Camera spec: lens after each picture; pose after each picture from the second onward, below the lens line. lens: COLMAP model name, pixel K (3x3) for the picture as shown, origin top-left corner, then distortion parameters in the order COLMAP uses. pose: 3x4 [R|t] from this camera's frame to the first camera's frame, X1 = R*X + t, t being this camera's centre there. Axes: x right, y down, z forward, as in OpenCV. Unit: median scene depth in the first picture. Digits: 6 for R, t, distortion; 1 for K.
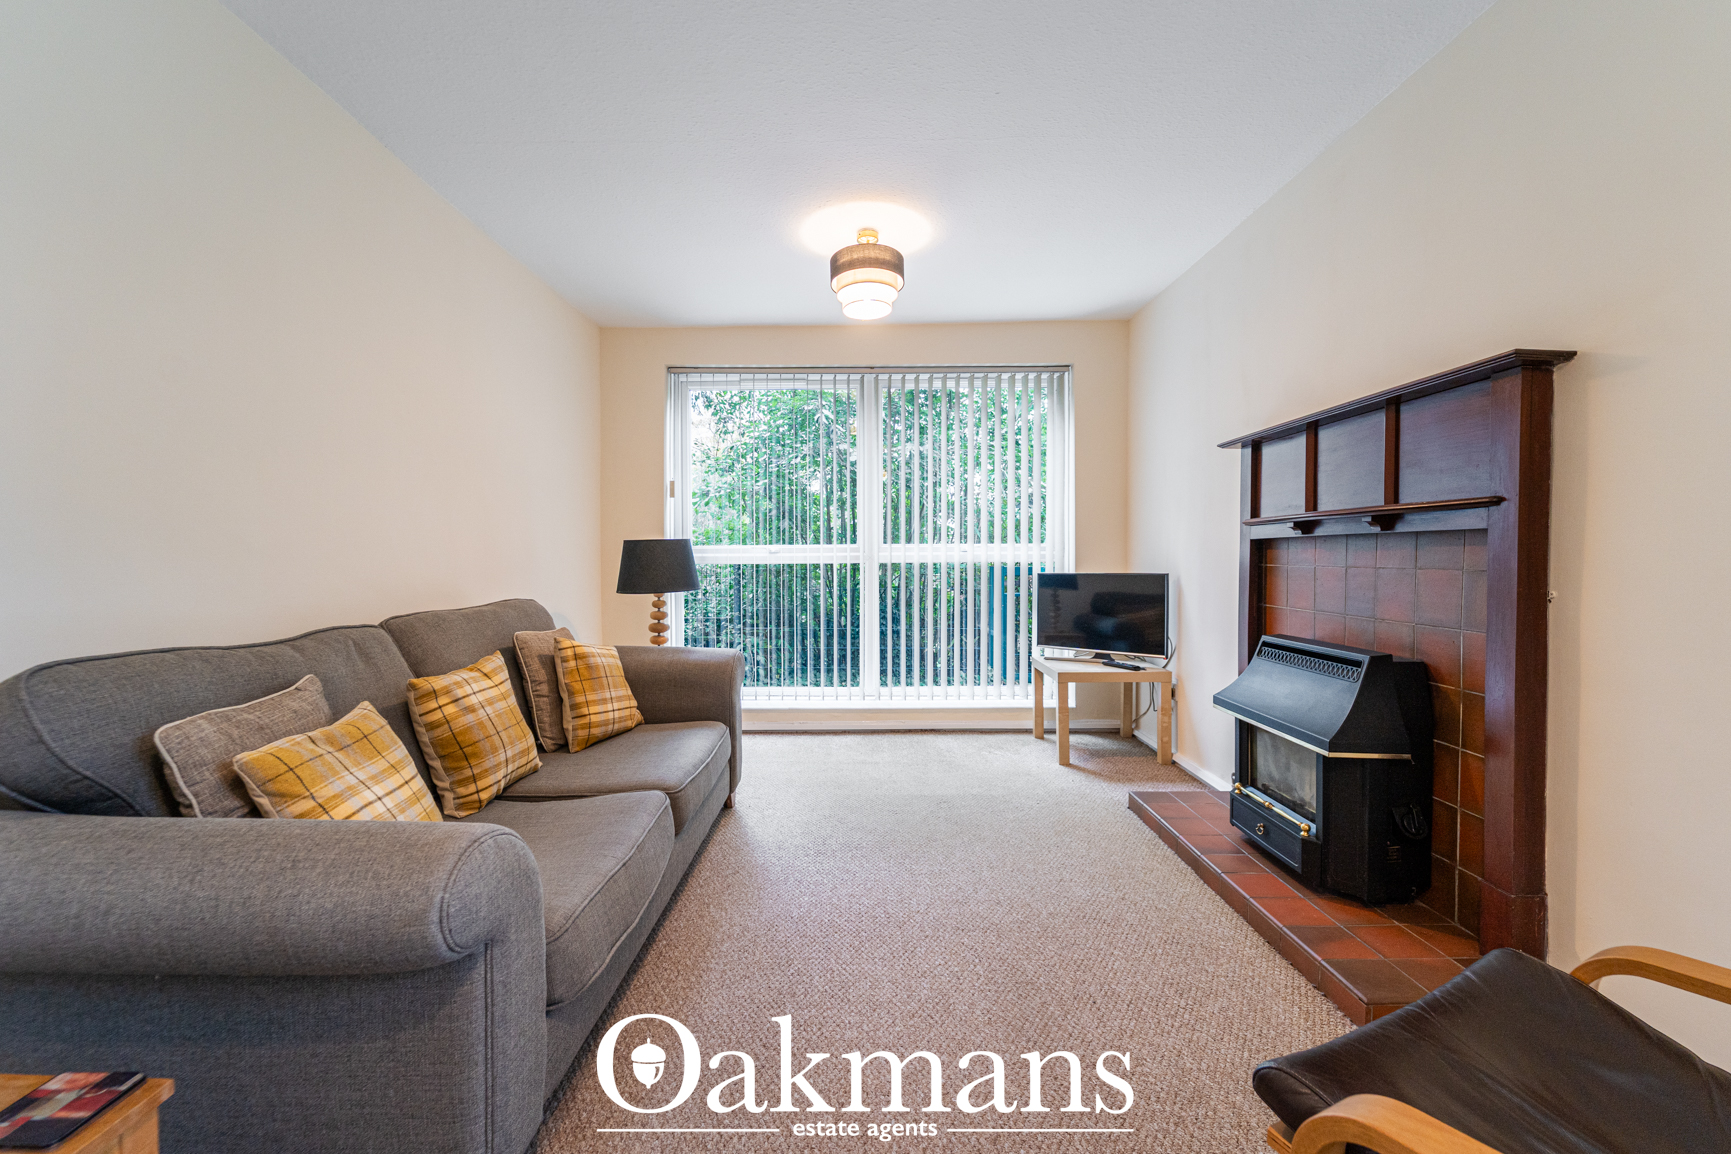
lens RADIAL K [[716.1, 0, 835.3], [0, 716.1, 575.8], [0, 0, 1]] dist [-0.002931, -0.000656]
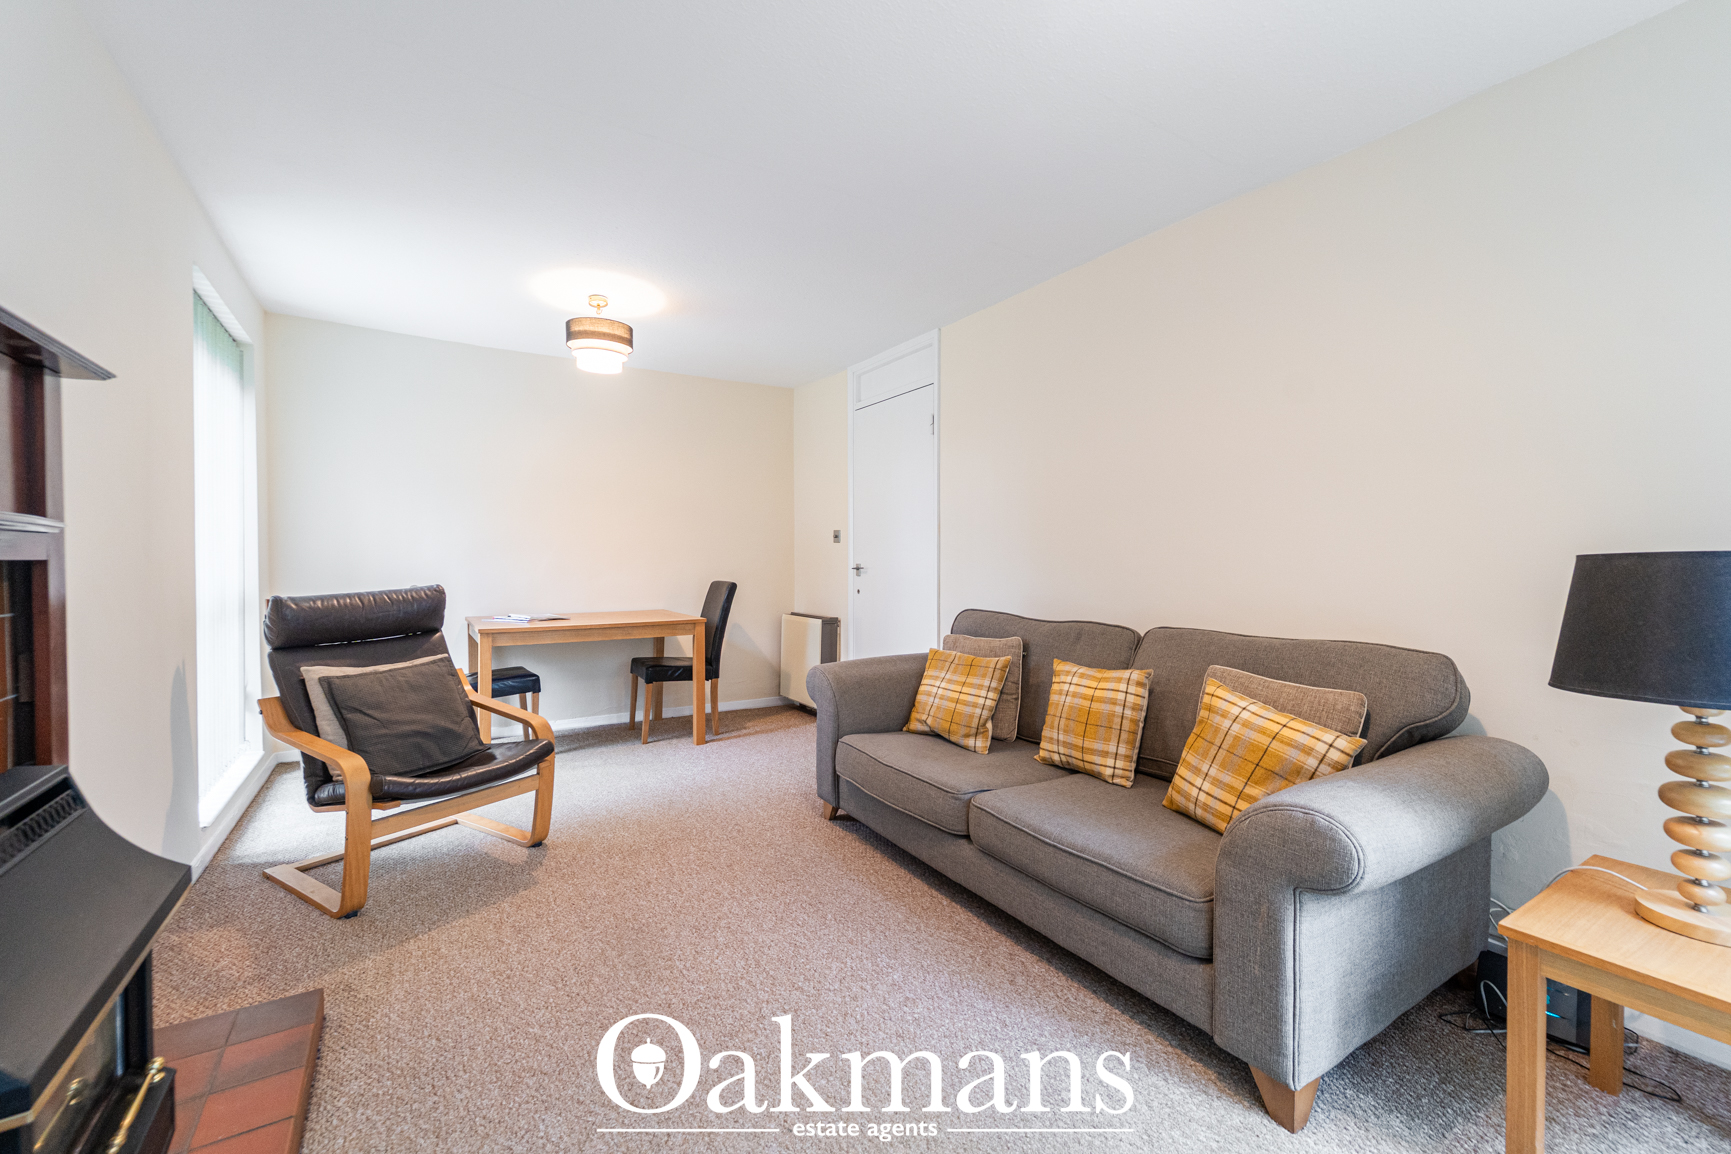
lens RADIAL K [[708.9, 0, 892.5], [0, 708.9, 571.1], [0, 0, 1]] dist [-0.001669, -0.000262]
pose [[-0.812900, 0.009058, -0.582333, 0.395172], [-0.017918, 0.999017, 0.040552, -0.068417], [0.582127, 0.043399, -0.811939, 1.424211]]
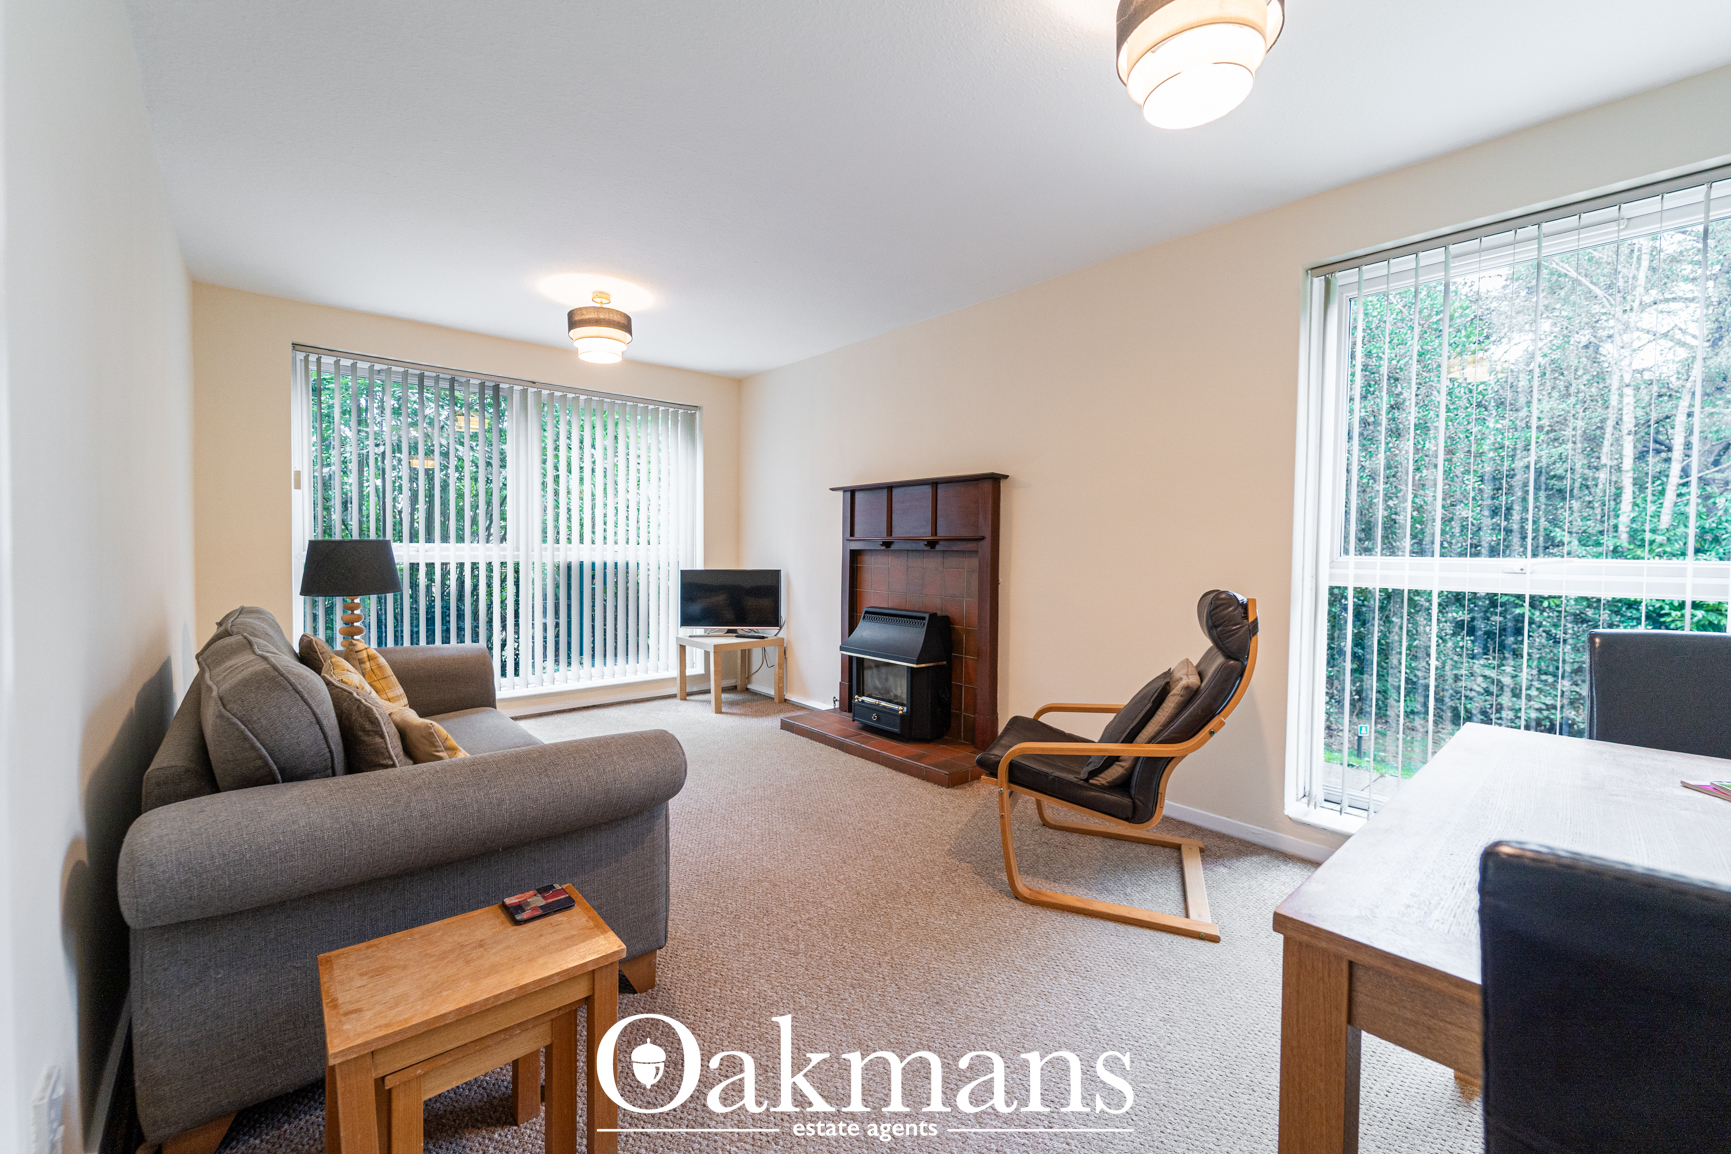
lens RADIAL K [[711.0, 0, 865.5], [0, 711.0, 577.0], [0, 0, 1]] dist [-0.000657, -0.000093]
pose [[0.744199, -0.016812, 0.667746, -0.505505], [0.006158, 0.999813, 0.018310, -0.018998], [-0.667930, -0.009515, 0.744164, -0.244540]]
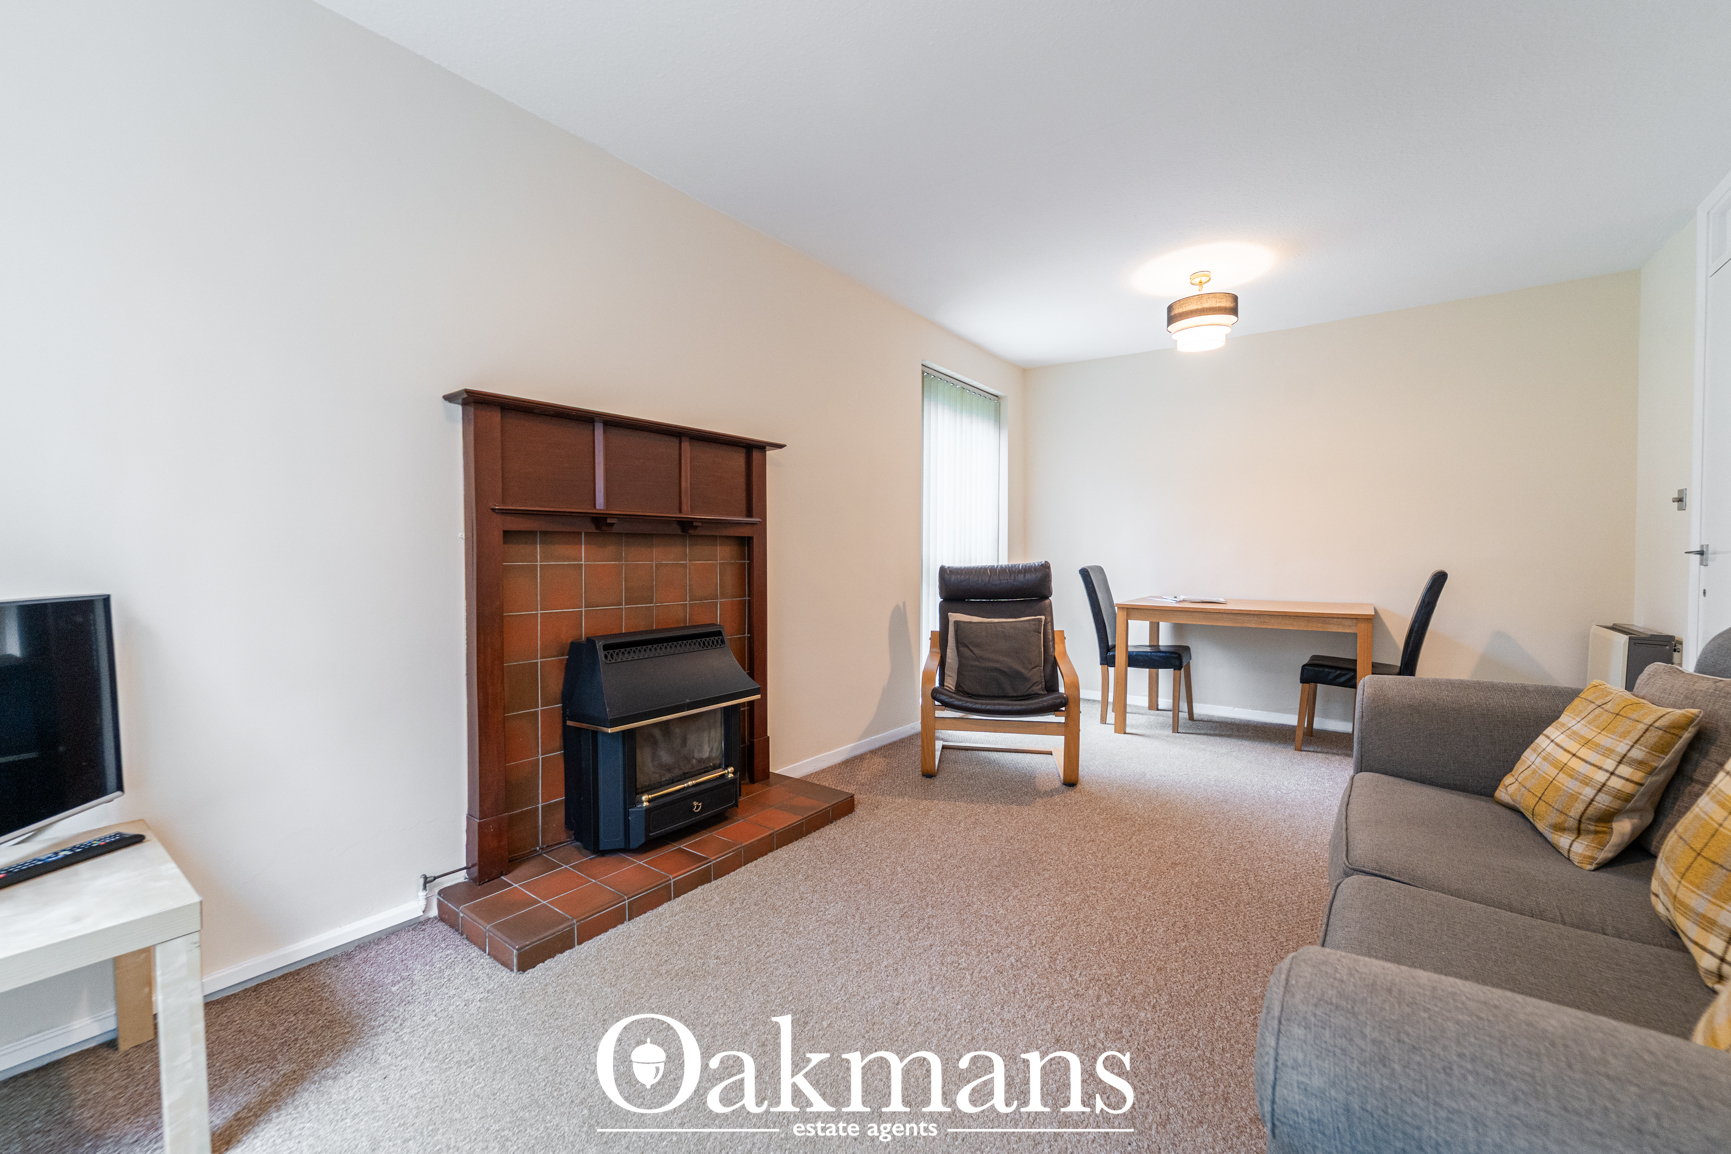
lens RADIAL K [[716.1, 0, 835.3], [0, 716.1, 575.8], [0, 0, 1]] dist [-0.002931, -0.000656]
pose [[-0.810028, -0.018254, 0.586107, -0.174149], [0.015110, 0.998534, 0.051982, -0.039408], [-0.586196, 0.050963, -0.808565, 1.492923]]
